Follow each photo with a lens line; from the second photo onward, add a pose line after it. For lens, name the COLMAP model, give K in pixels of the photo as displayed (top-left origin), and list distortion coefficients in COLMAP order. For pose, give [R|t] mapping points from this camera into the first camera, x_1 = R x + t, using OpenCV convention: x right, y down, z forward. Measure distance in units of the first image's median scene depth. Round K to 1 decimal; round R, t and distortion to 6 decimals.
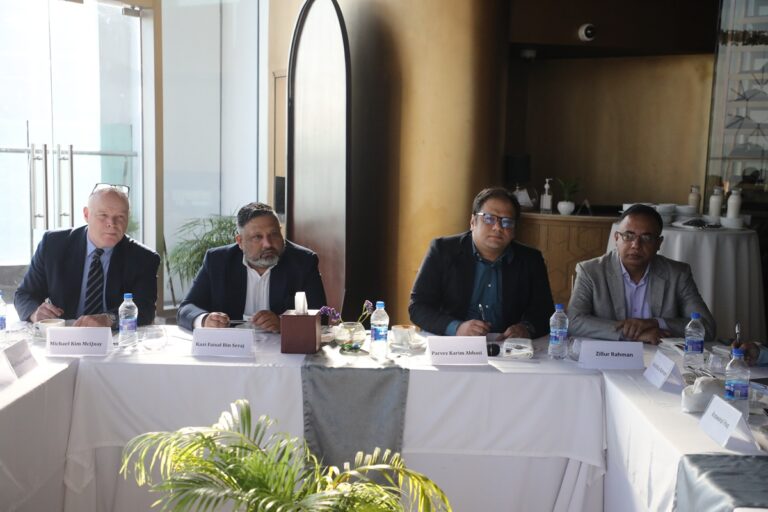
lens RADIAL K [[1065.3, 0, 379.1], [0, 1065.3, 257.9], [0, 0, 1]] dist [0.205942, 0.000000]
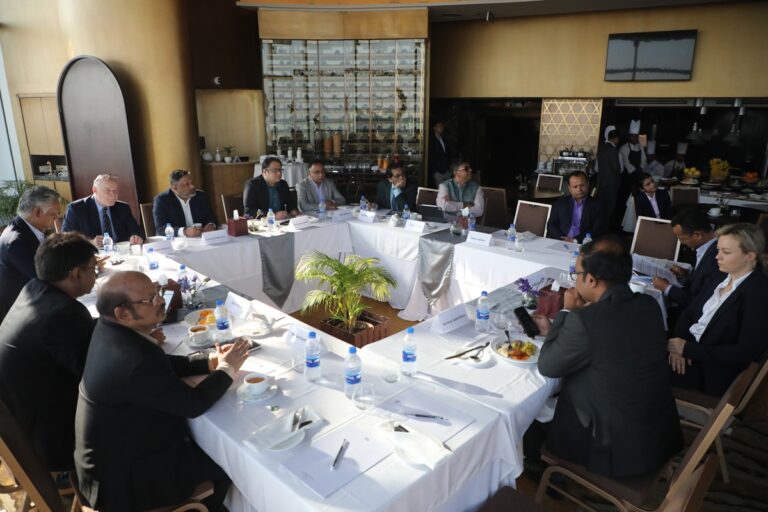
lens RADIAL K [[518.7, 0, 385.6], [0, 518.7, 259.6], [0, 0, 1]] dist [-0.063609, 0.025524]
pose [[0.691169, -0.220611, 0.688198, -0.398368], [0.089846, 0.971111, 0.221069, -0.051420], [-0.717087, -0.090964, 0.691022, -0.024435]]
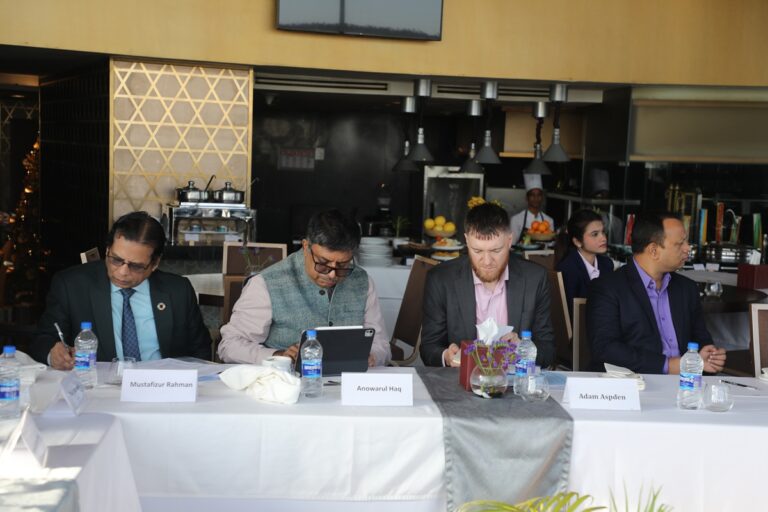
lens RADIAL K [[1189.0, 0, 383.6], [0, 1189.0, 256.9], [0, 0, 1]] dist [0.250695, 0.000000]
pose [[-0.102172, -0.113419, 0.988280, -0.387320], [0.063170, 0.990734, 0.120232, -0.056729], [-0.992759, 0.074714, -0.094061, 0.495504]]
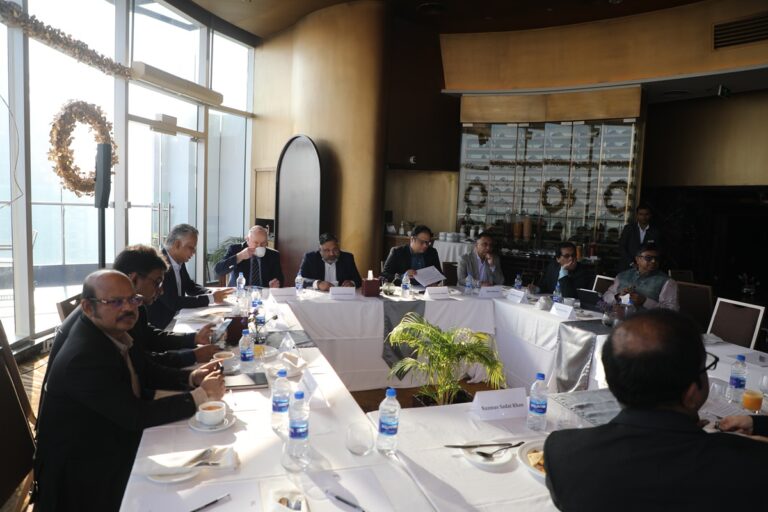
lens RADIAL K [[518.7, 0, 379.7], [0, 518.7, 259.3], [0, 0, 1]] dist [-0.063609, 0.025524]
pose [[0.946559, -0.016139, 0.322126, -0.255393], [0.014448, 0.999866, 0.007640, -0.000603], [-0.322206, -0.002577, 0.946666, -0.050661]]
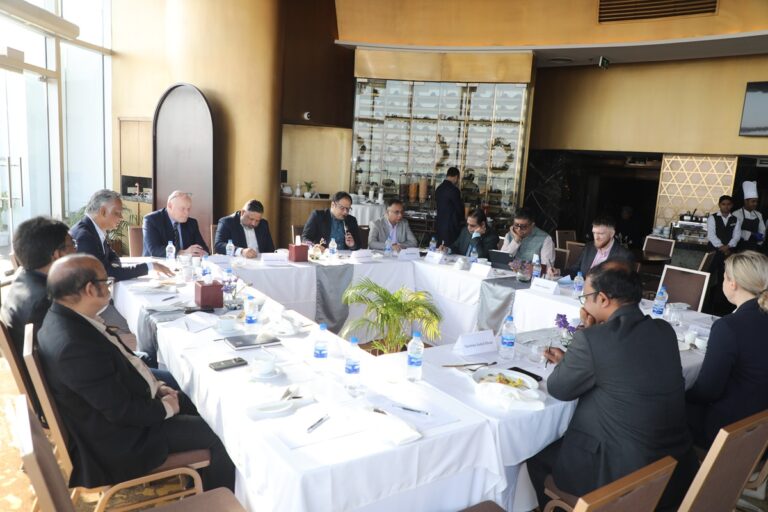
lens RADIAL K [[592.5, 0, 383.5], [0, 592.5, 261.2], [0, 0, 1]] dist [-0.018708, 0.031882]
pose [[0.822564, -0.064696, 0.564980, -0.401810], [0.018058, 0.995978, 0.087759, -0.014302], [-0.568386, -0.061985, 0.820424, -0.111643]]
